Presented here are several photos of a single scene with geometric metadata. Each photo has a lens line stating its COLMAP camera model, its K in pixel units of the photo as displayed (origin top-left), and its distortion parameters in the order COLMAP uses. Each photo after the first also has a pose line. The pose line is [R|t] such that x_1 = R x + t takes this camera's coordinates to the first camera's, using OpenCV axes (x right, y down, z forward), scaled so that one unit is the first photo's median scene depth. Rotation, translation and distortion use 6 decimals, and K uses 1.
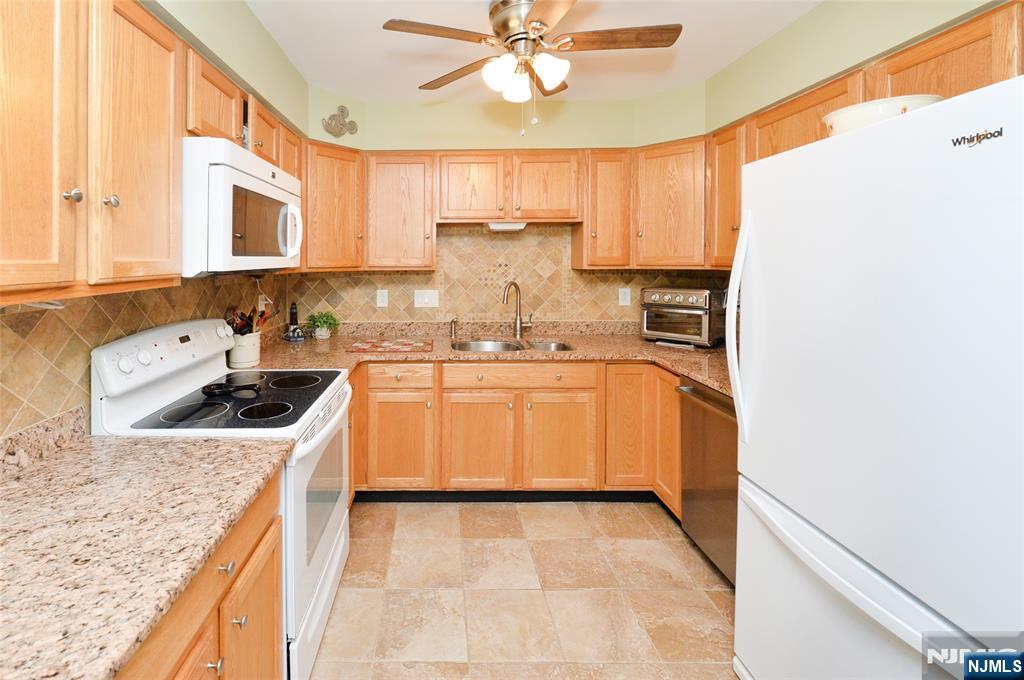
lens RADIAL K [[436.3, 0, 431.8], [0, 436.3, 255.8], [0, 0, 1]] dist [-0.000789, -0.000046]
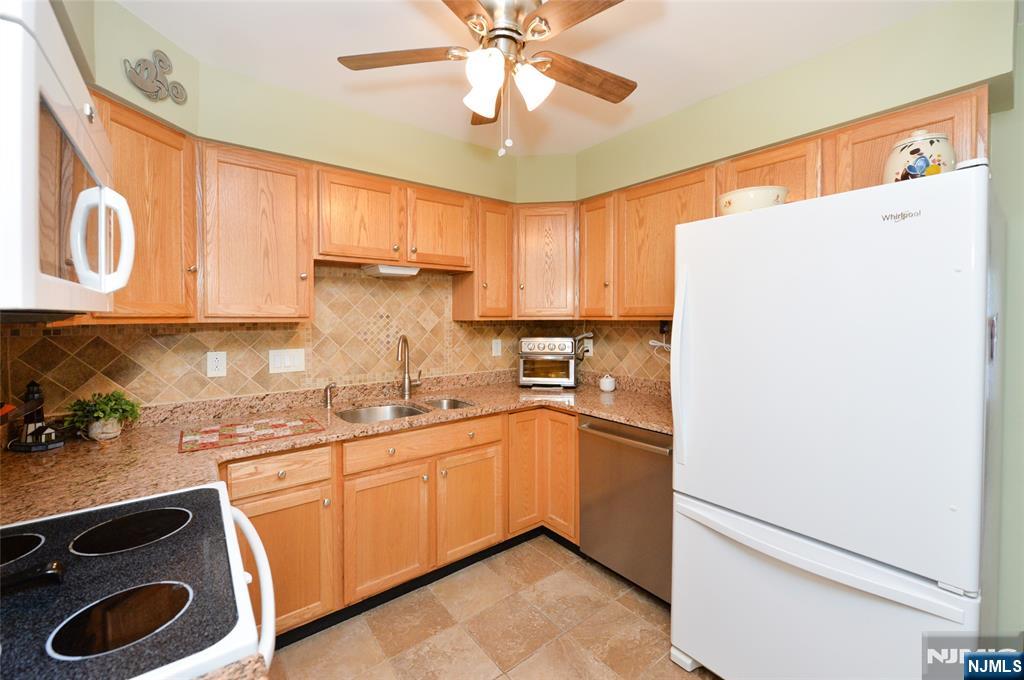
lens RADIAL K [[424.8, 0, 514.0], [0, 424.8, 324.1], [0, 0, 1]] dist [-0.003257, -0.000376]
pose [[0.784419, -0.008171, 0.620178, -0.185045], [-0.007489, 0.999716, 0.022643, 0.018432], [-0.620187, -0.022406, 0.784134, 0.222555]]
